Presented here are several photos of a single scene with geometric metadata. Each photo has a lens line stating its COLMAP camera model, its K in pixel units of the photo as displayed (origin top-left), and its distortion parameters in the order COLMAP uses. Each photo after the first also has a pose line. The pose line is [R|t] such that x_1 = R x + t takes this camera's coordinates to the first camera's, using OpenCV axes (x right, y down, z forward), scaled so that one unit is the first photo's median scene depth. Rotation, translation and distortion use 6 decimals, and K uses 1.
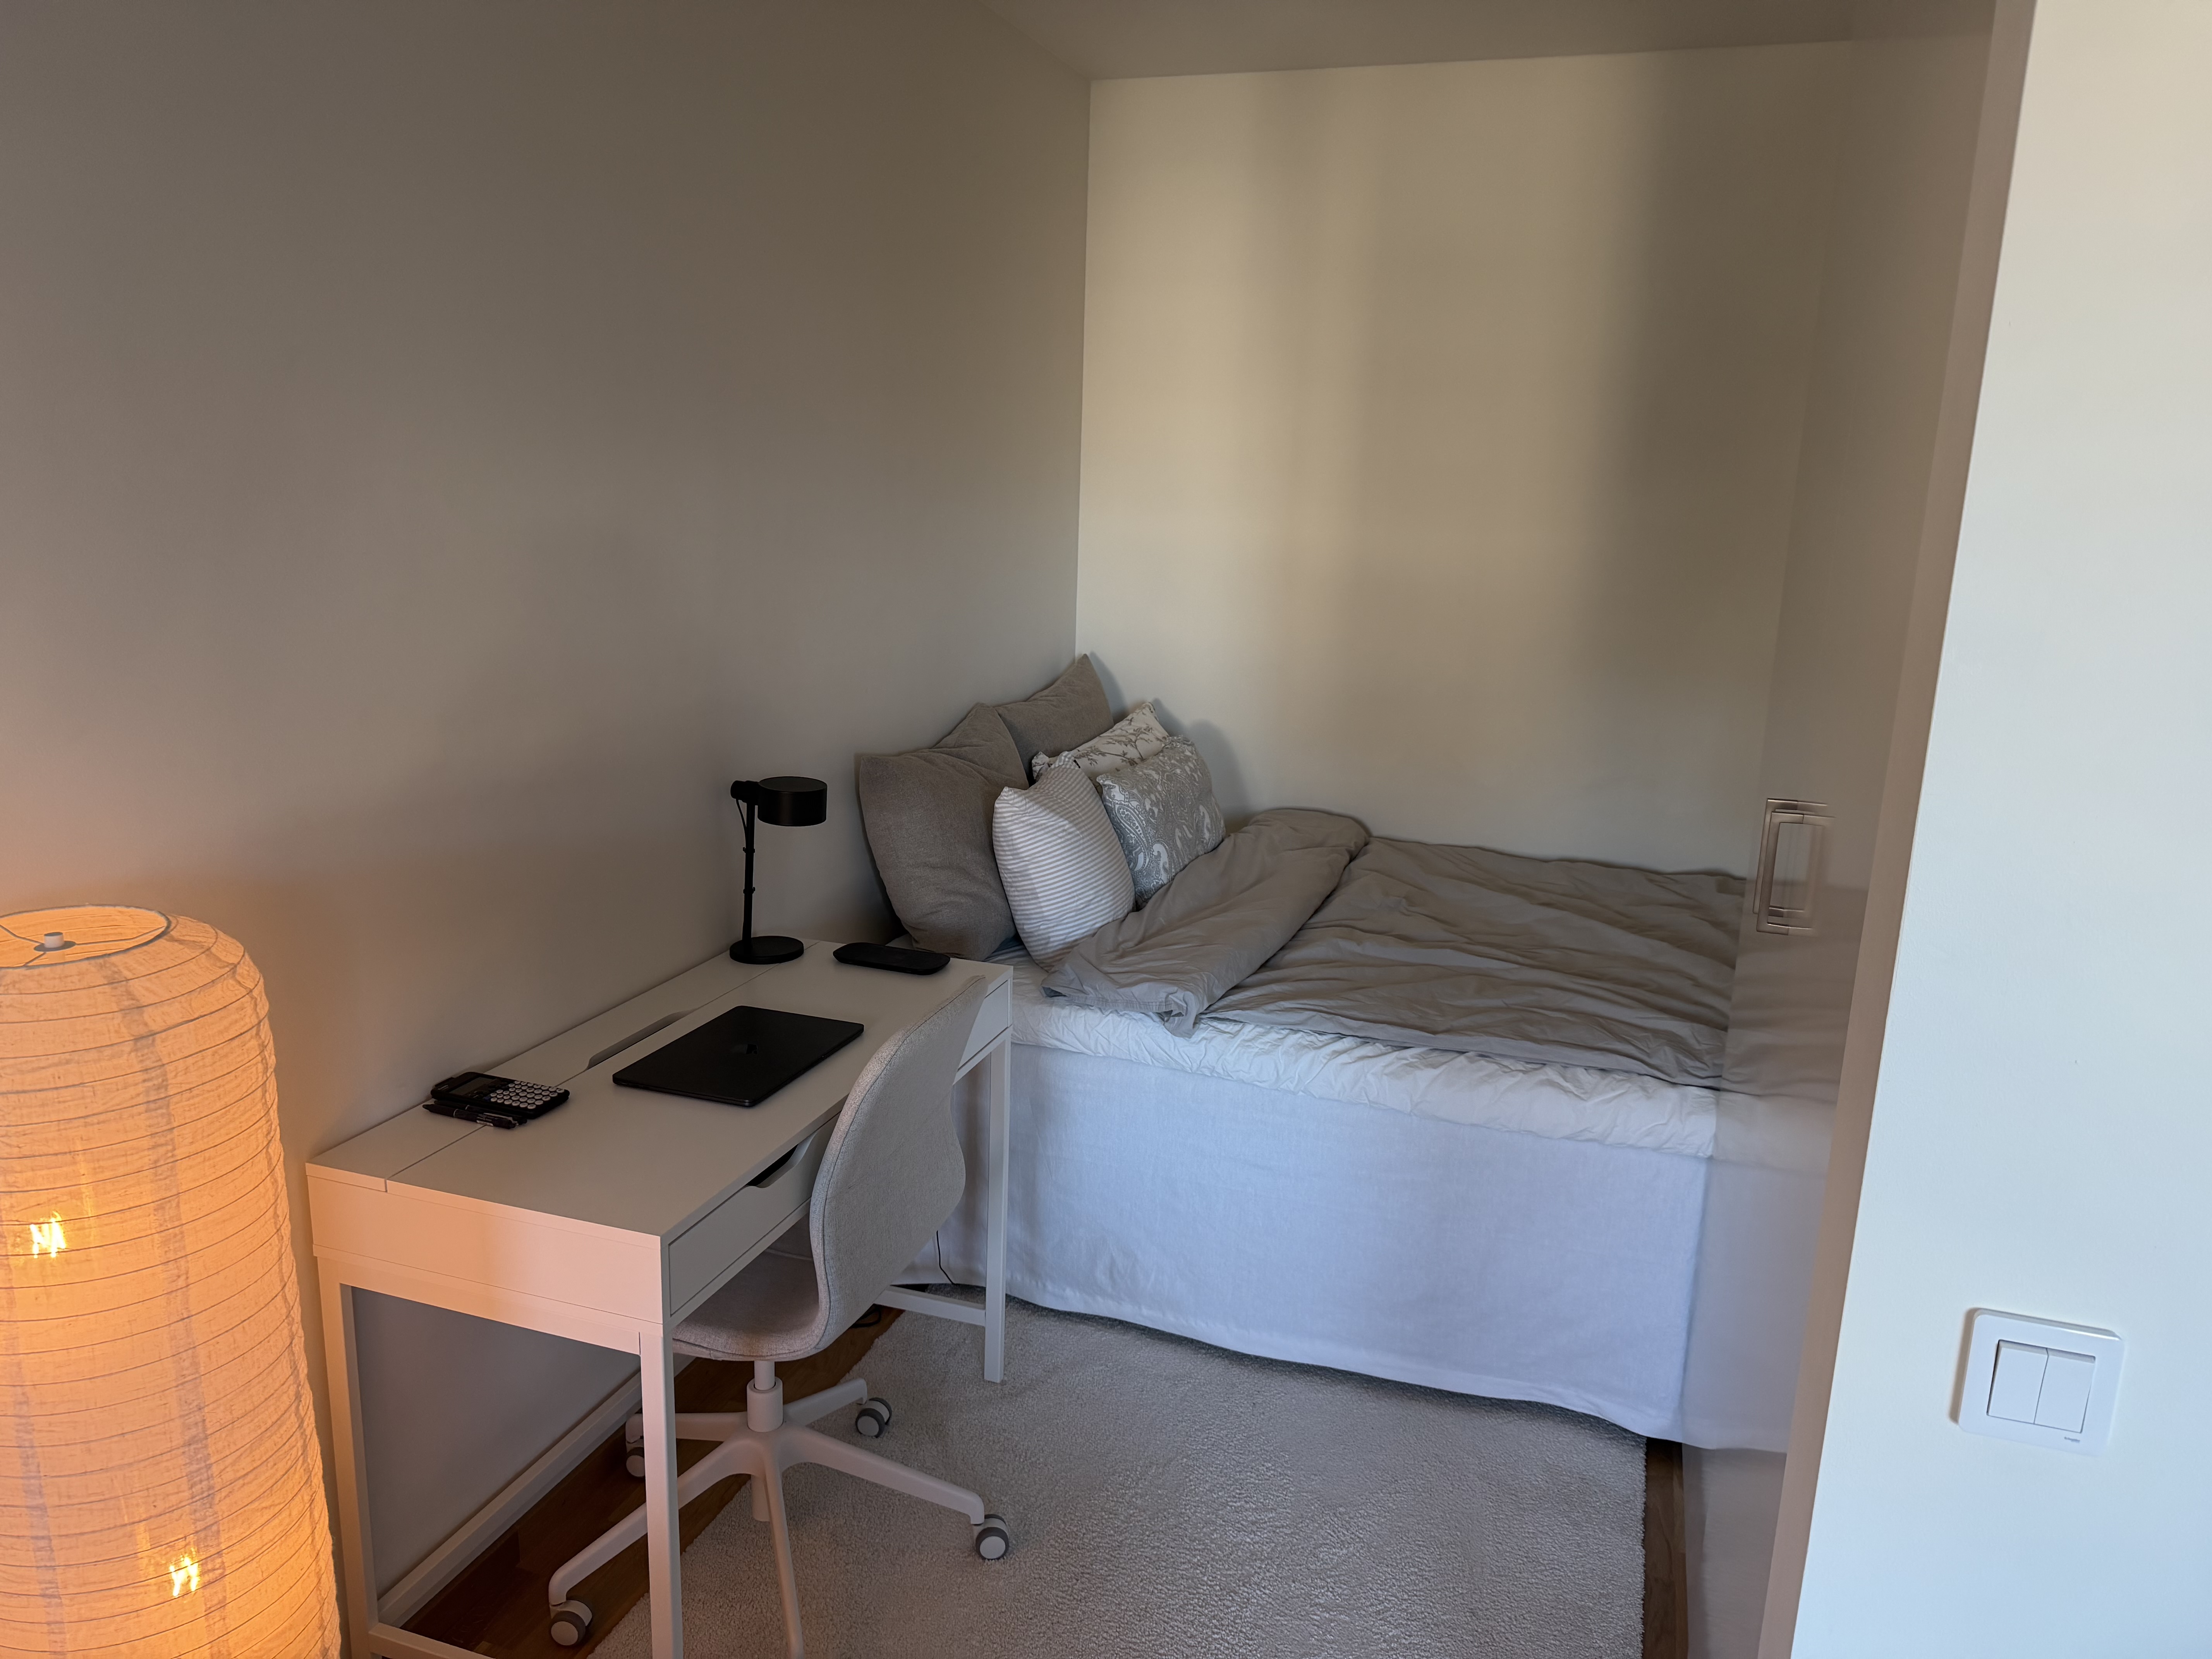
lens RADIAL K [[1553.9, 0, 1102.5], [0, 1553.9, 807.2], [0, 0, 1]] dist [0.016223, -0.028677]
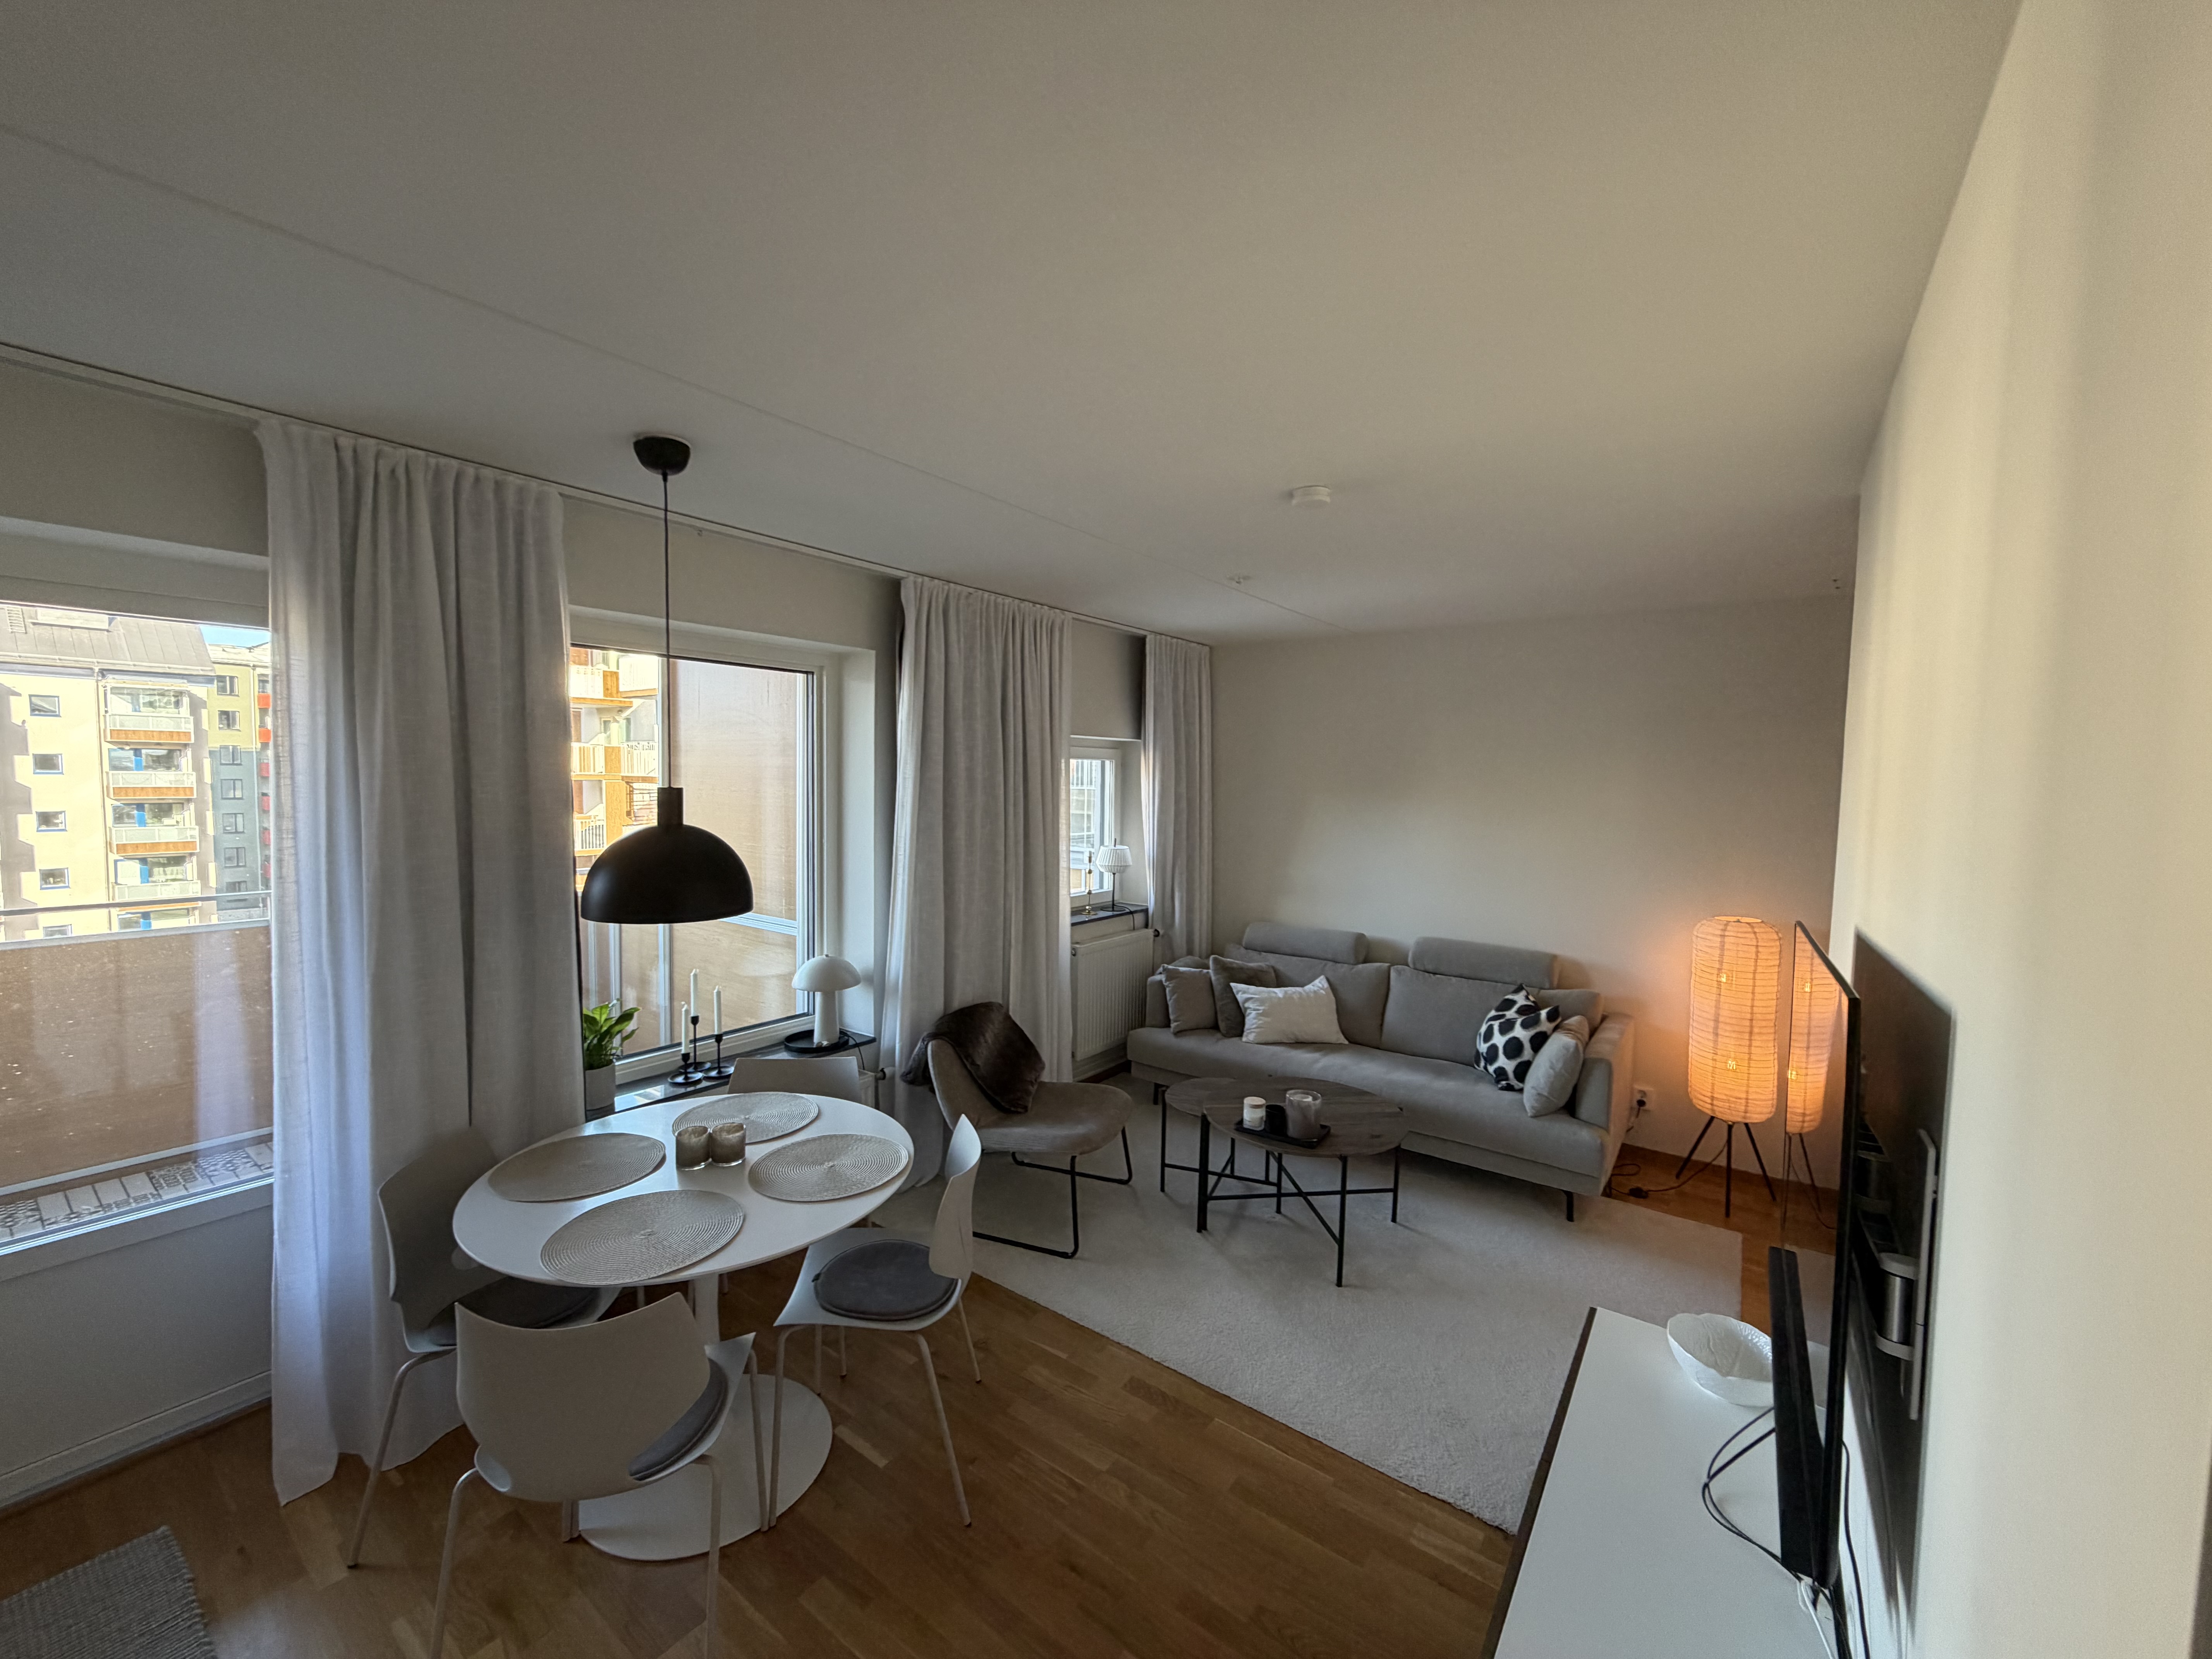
lens RADIAL K [[878.0, 0, 1105.5], [0, 878.0, 827.9], [0, 0, 1]] dist [-0.001688, 0.000218]
pose [[-0.300646, 0.028064, -0.953323, 1.537688], [-0.219788, 0.970624, 0.097887, -0.018427], [0.928065, 0.238958, -0.285646, -0.084561]]
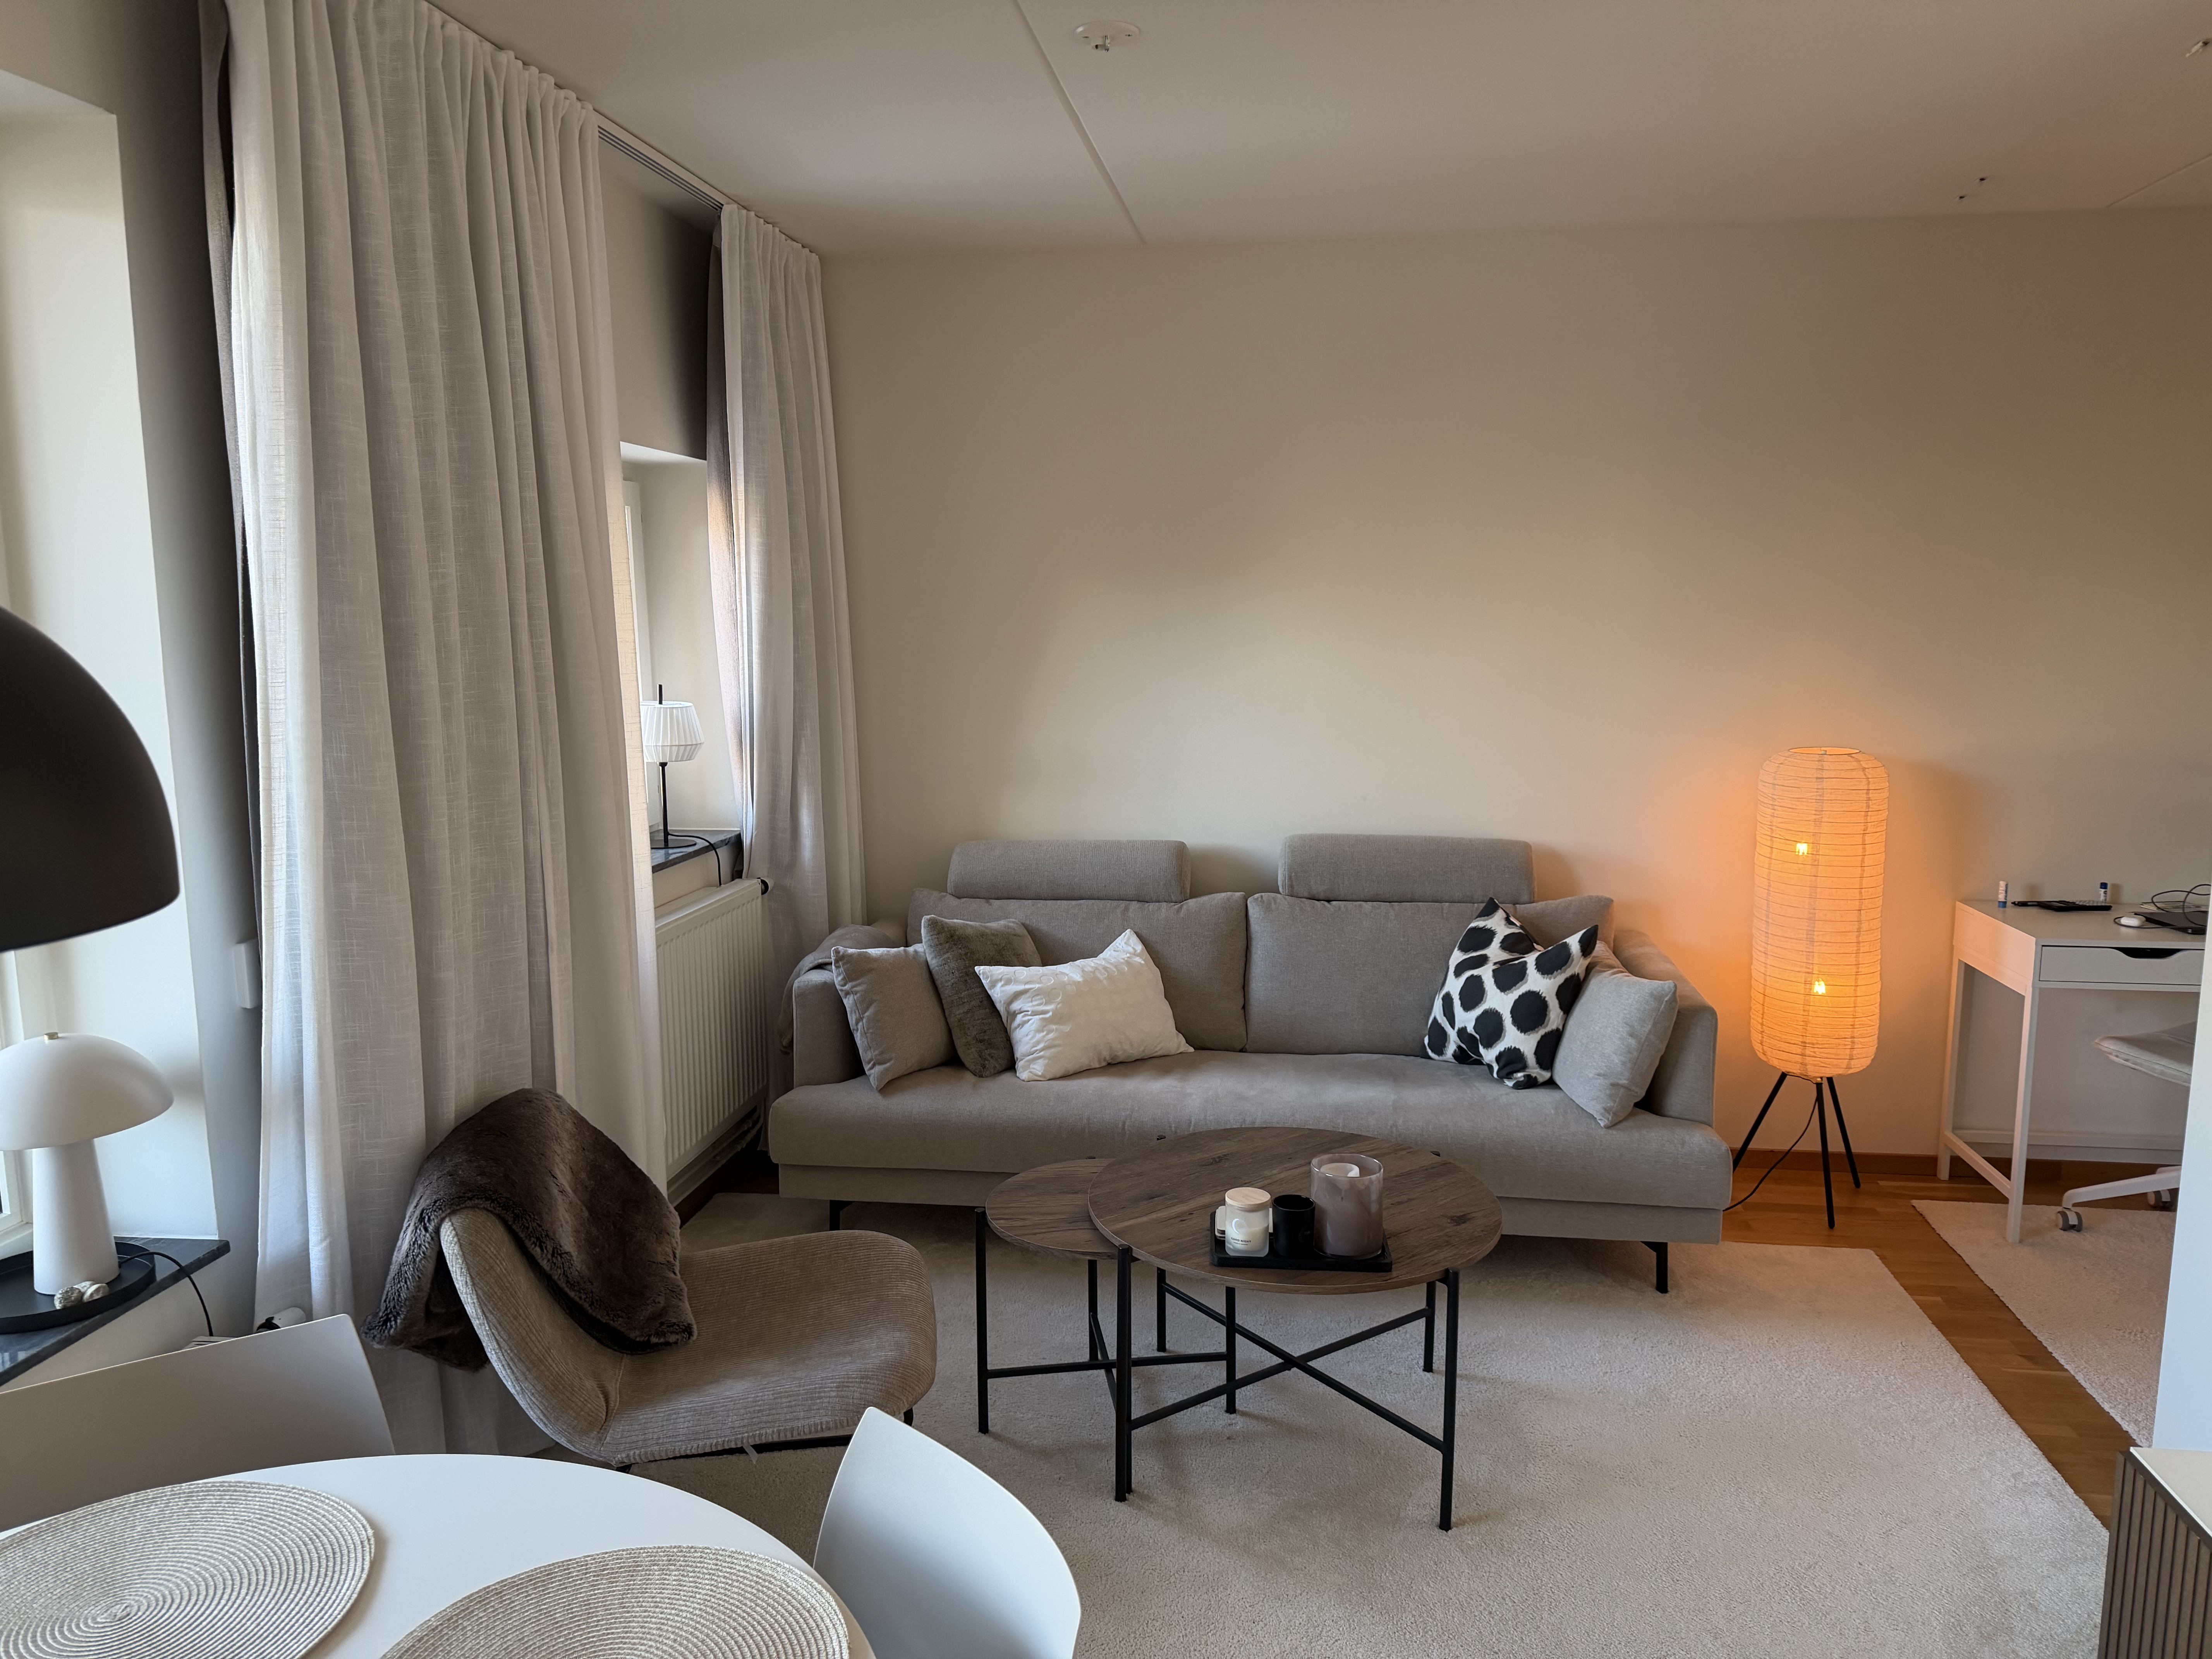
lens RADIAL K [[1533.1, 0, 1107.7], [0, 1533.1, 832.1], [0, 0, 1]] dist [0.073291, -0.097320]
pose [[0.189539, 0.115638, -0.975040, 1.202986], [-0.192082, 0.978220, 0.078676, 0.157460], [0.962902, 0.172376, 0.207622, -0.558872]]
